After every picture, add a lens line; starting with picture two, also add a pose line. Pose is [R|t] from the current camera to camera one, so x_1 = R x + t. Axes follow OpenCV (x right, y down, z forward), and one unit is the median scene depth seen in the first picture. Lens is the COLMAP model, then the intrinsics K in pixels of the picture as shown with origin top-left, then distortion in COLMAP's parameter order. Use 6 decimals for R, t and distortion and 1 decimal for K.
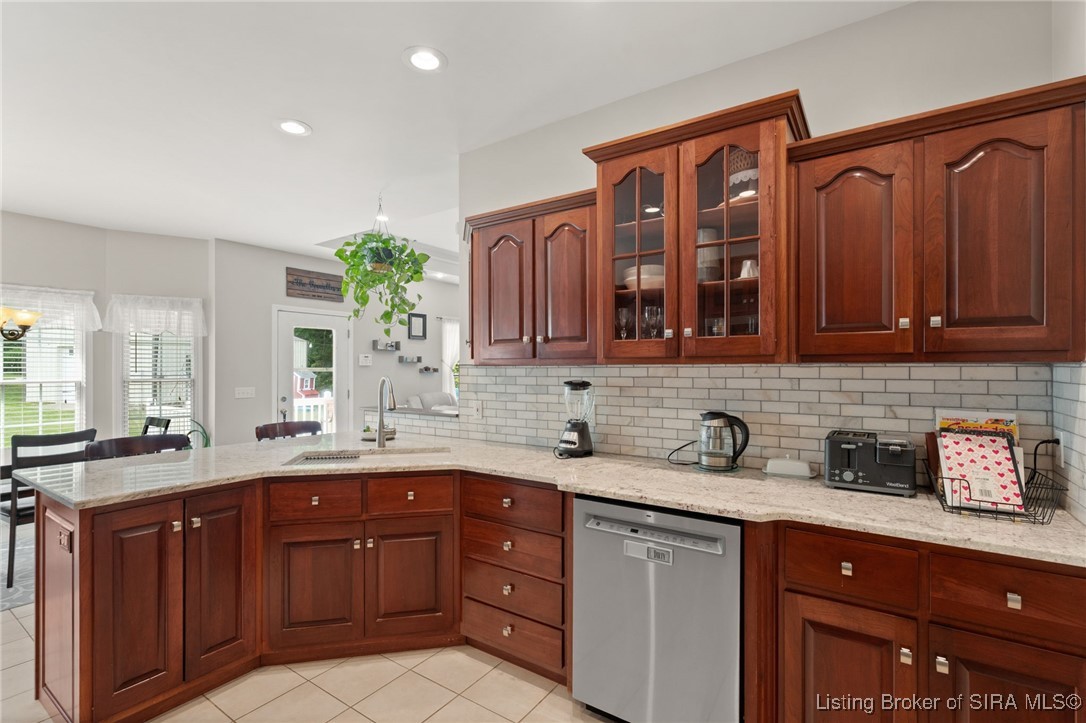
lens RADIAL K [[489.3, 0, 543.6], [0, 489.3, 368.7], [0, 0, 1]] dist [-0.003544, -0.000994]
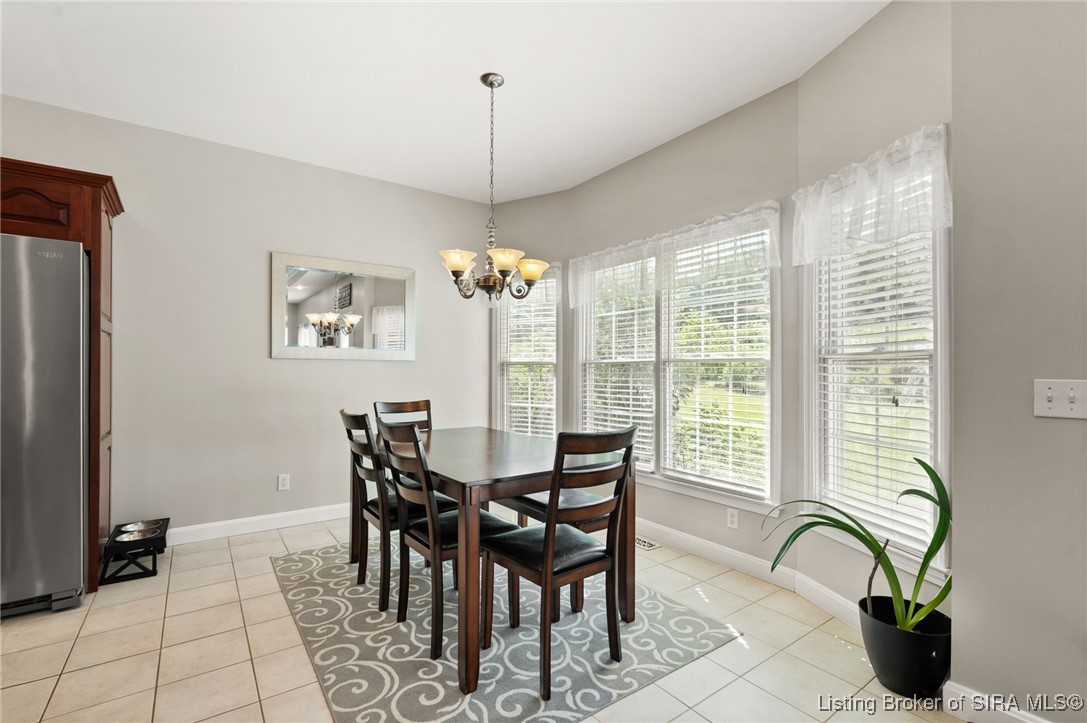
lens RADIAL K [[489.8, 0, 544.7], [0, 489.8, 361.9], [0, 0, 1]] dist [-0.003544, -0.000994]
pose [[-0.345161, -0.010263, -0.938487, -0.404004], [0.008261, 0.999868, -0.013973, 0.037495], [0.938507, -0.012576, -0.345031, 1.209905]]
